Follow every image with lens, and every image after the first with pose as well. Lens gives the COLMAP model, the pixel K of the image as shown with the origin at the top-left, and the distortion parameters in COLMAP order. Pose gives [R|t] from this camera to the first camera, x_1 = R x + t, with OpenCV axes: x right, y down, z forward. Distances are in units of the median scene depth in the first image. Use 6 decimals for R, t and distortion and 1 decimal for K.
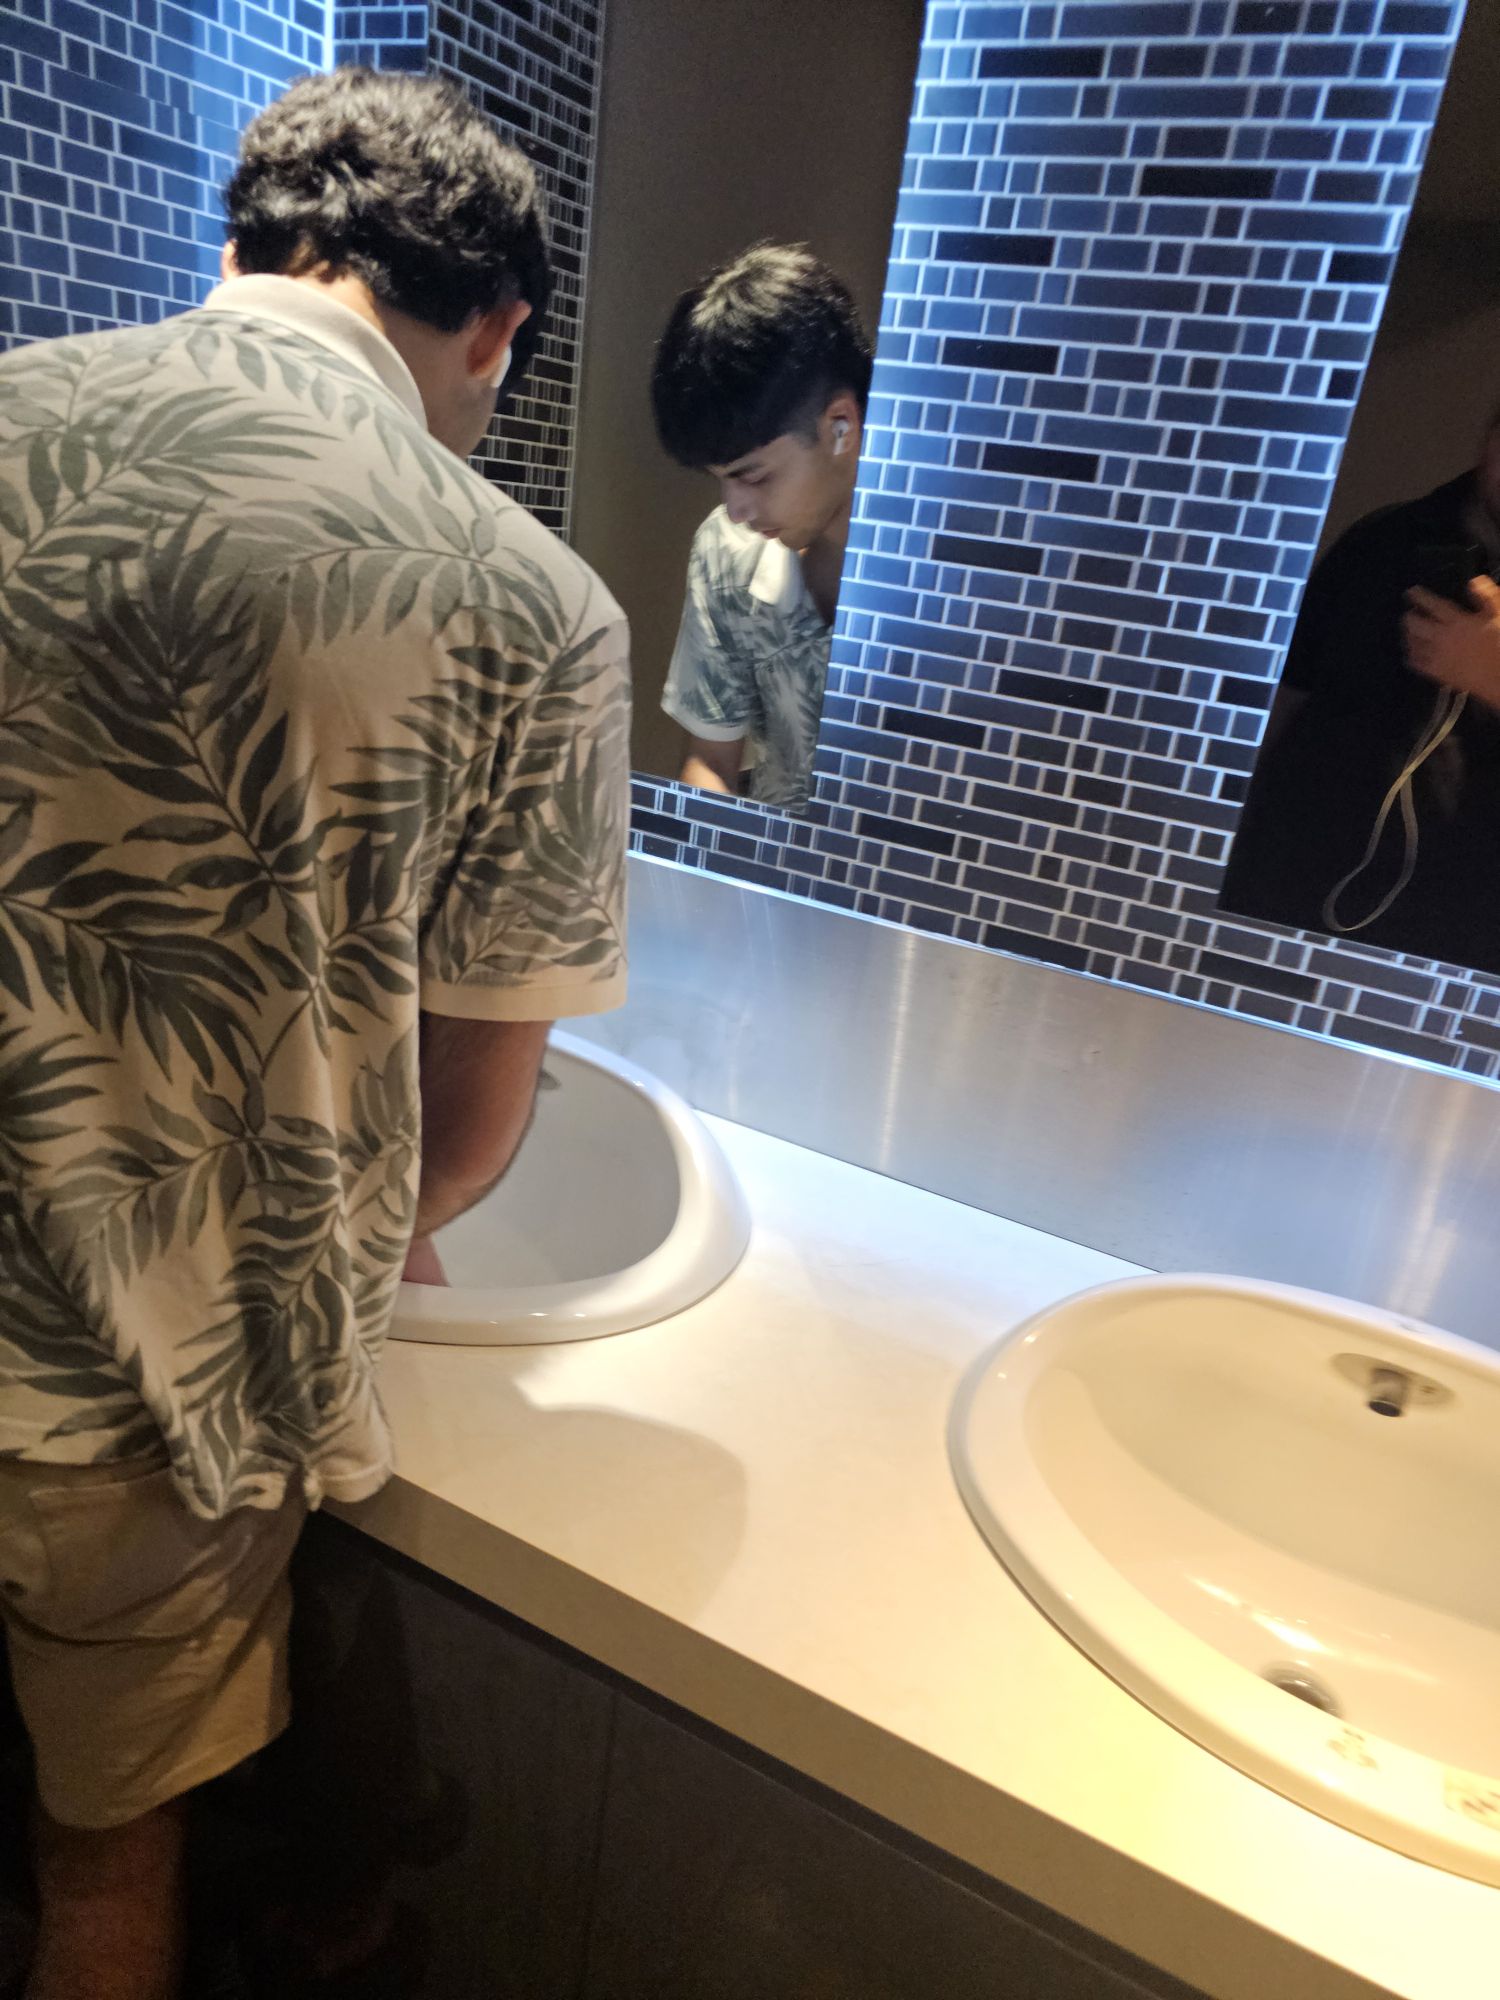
lens RADIAL K [[1438.1, 0, 773.3], [0, 1438.1, 1034.8], [0, 0, 1]] dist [0.044494, -0.002566]
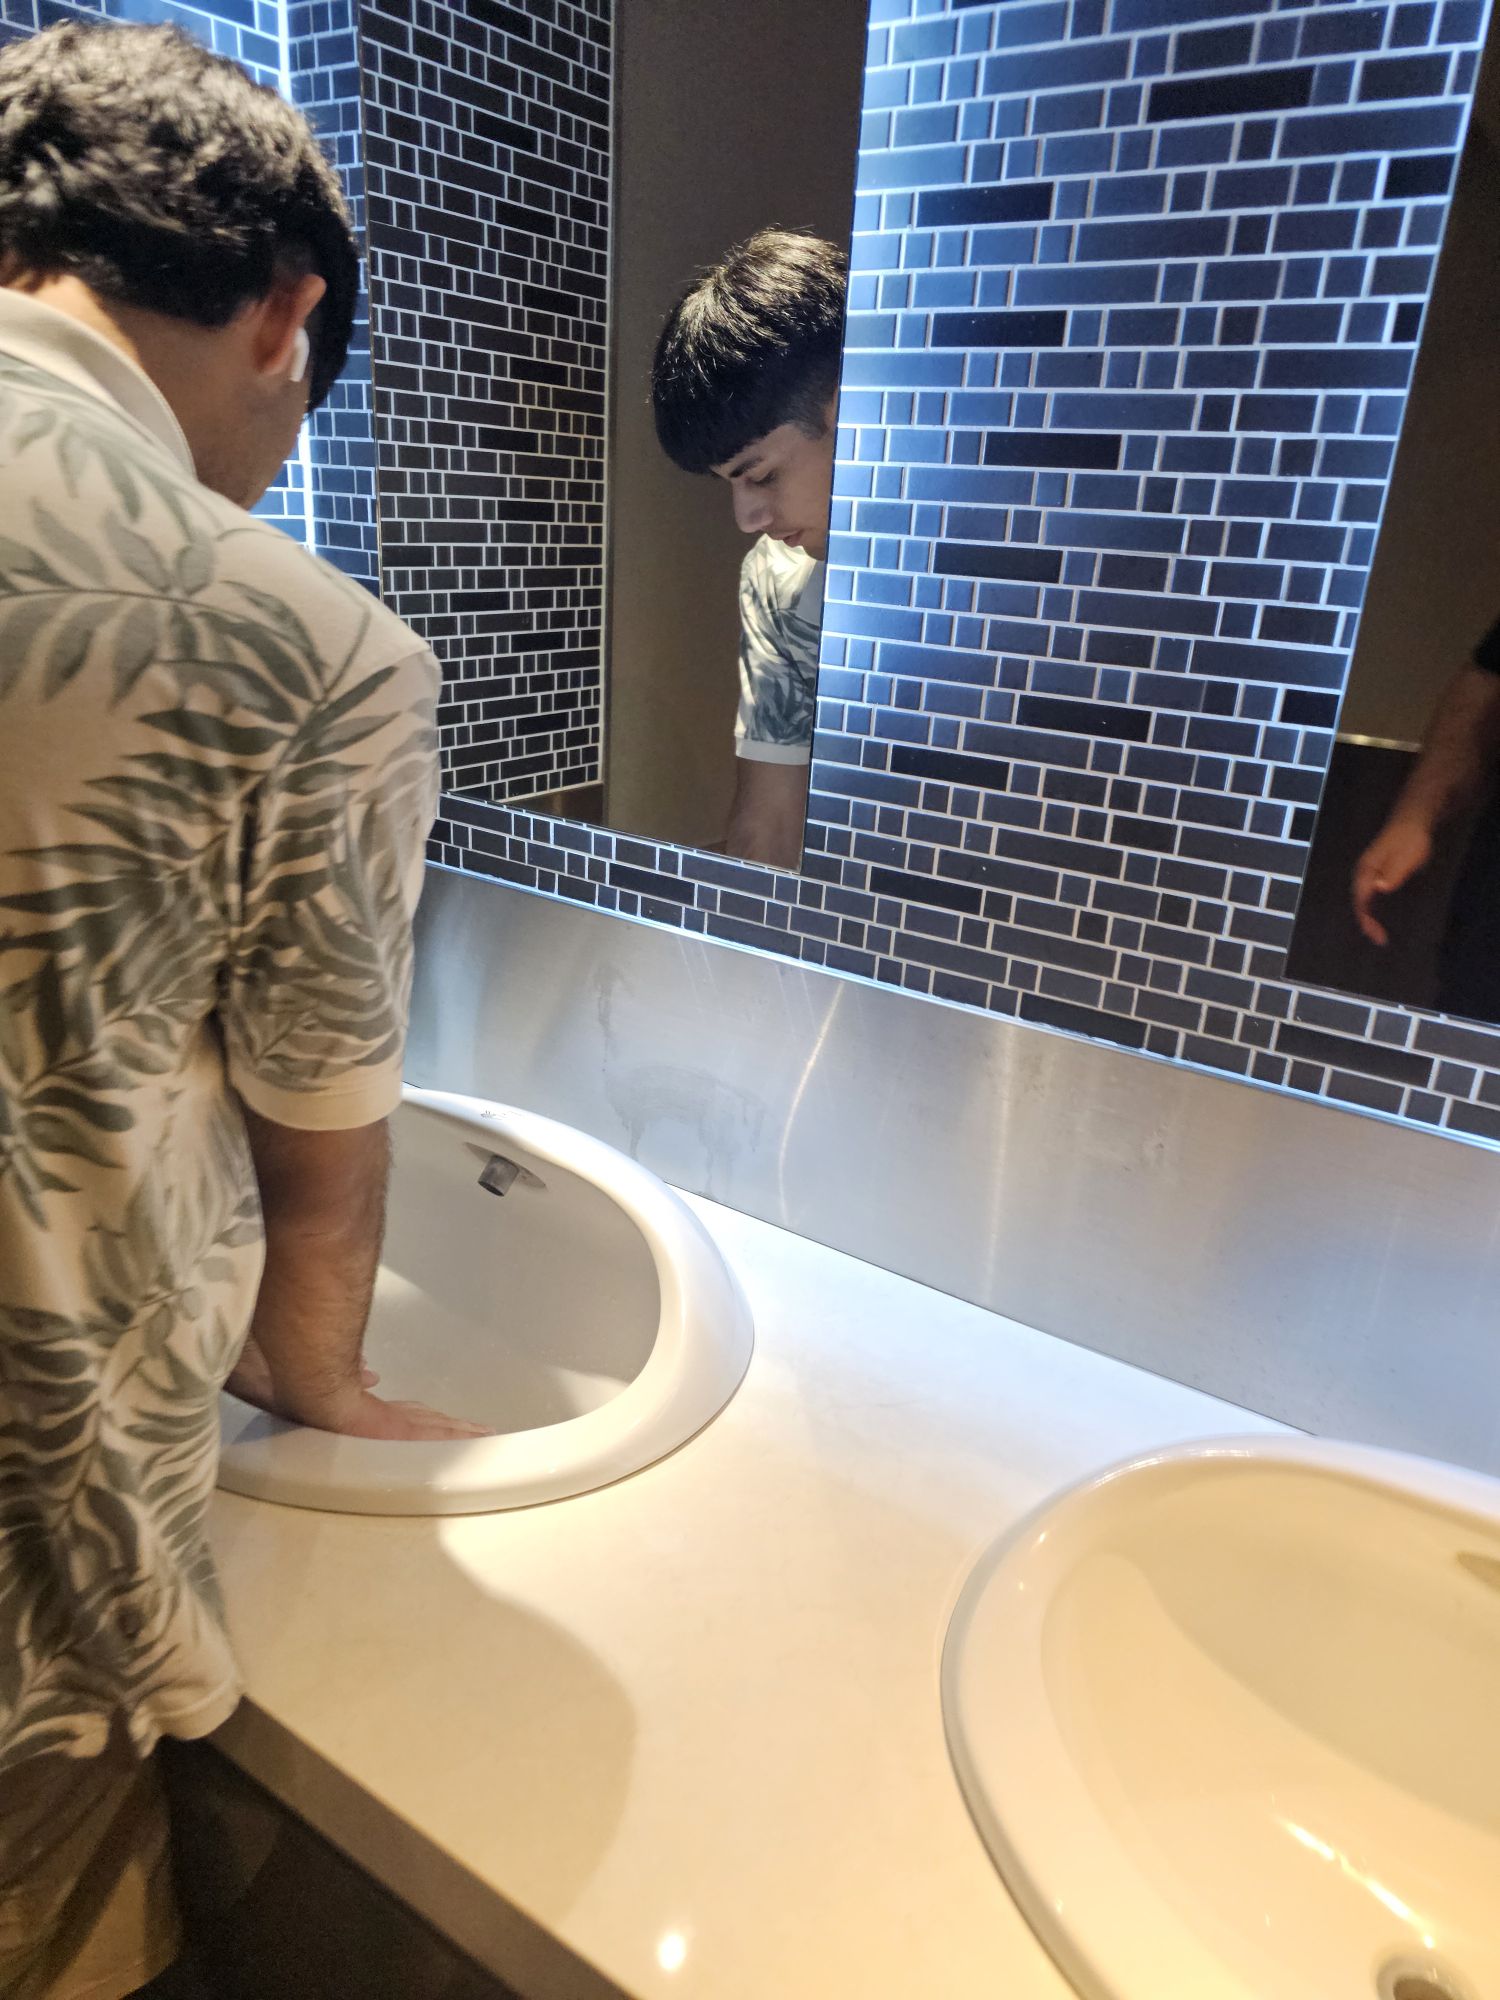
lens RADIAL K [[1453.4, 0, 750.0], [0, 1453.4, 1000.0], [0, 0, 1]] dist [0.053936, -0.015364]
pose [[0.992260, -0.026216, -0.121382, 0.102619], [0.020452, 0.998614, -0.048489, -0.038539], [0.122485, 0.045631, 0.991421, 0.147786]]
